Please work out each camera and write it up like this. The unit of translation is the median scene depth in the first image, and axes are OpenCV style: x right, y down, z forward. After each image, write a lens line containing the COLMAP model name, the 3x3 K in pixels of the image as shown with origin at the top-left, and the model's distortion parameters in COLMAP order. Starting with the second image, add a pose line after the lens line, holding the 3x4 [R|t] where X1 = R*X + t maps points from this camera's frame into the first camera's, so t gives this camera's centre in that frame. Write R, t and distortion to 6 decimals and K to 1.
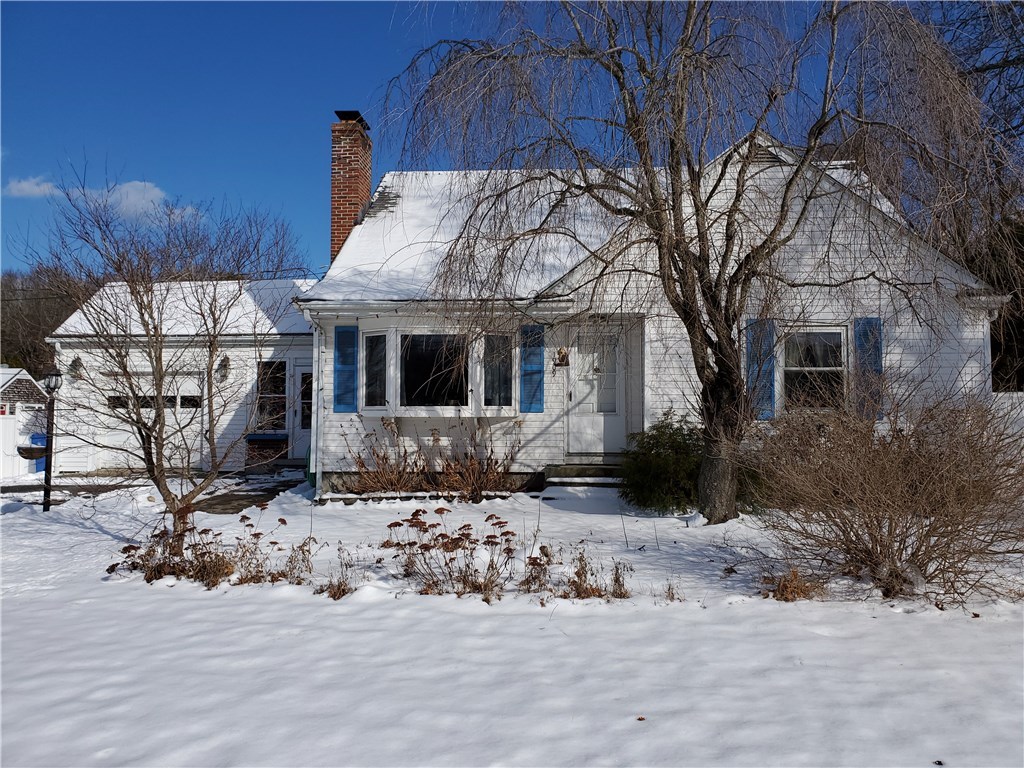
lens RADIAL K [[789.3, 0, 513.9], [0, 789.3, 382.1], [0, 0, 1]] dist [0.021051, -0.028381]
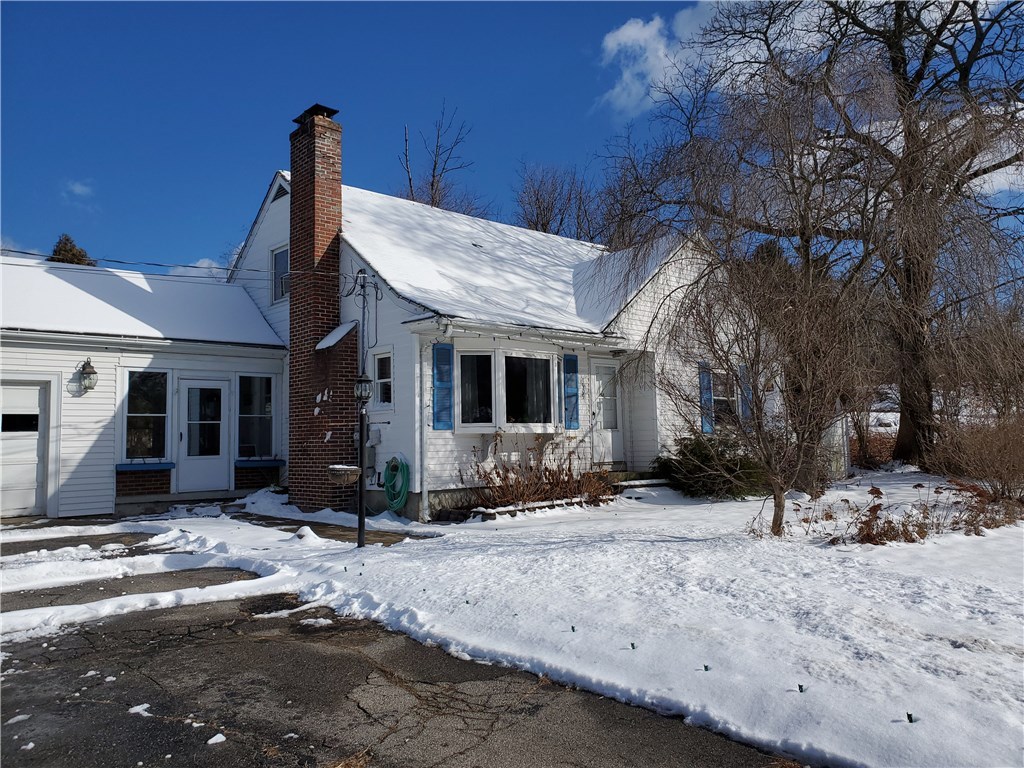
lens RADIAL K [[789.3, 0, 532.4], [0, 789.3, 369.6], [0, 0, 1]] dist [0.021051, -0.028381]
pose [[0.684537, 0.053378, 0.727021, -0.871845], [-0.009833, 0.997901, -0.064008, 0.025630], [-0.728912, 0.036667, 0.683625, 0.241659]]
